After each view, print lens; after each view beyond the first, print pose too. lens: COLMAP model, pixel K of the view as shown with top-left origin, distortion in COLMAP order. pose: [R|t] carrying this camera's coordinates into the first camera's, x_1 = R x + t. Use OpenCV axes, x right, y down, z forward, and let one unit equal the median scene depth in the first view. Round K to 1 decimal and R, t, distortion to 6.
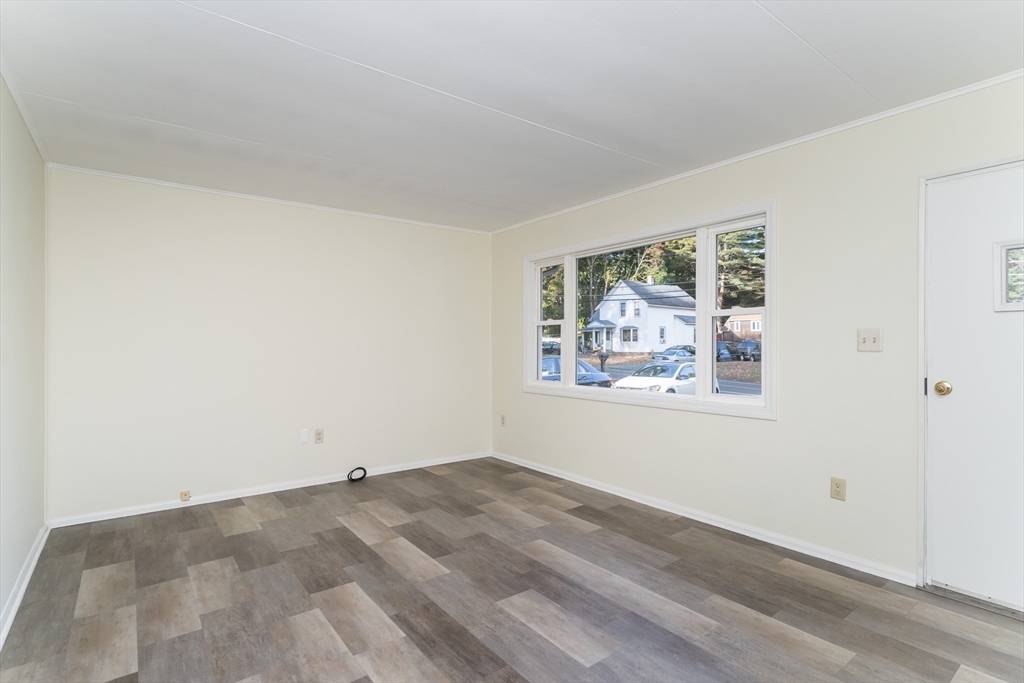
lens RADIAL K [[492.4, 0, 505.2], [0, 492.4, 350.0], [0, 0, 1]] dist [-0.002602, 0.000774]
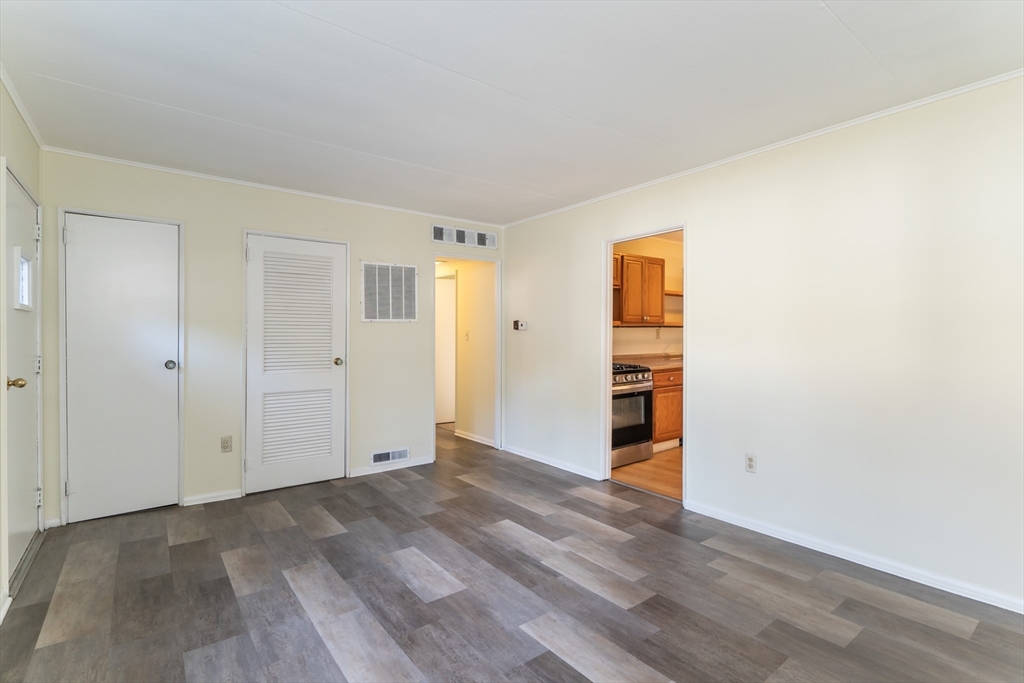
lens RADIAL K [[488.3, 0, 516.4], [0, 488.3, 331.0], [0, 0, 1]] dist [-0.003686, 0.000764]
pose [[-0.999958, 0.001345, -0.009030, -0.102489], [0.001334, 0.999998, 0.001248, -0.022843], [0.009031, 0.001236, -0.999958, 1.820352]]
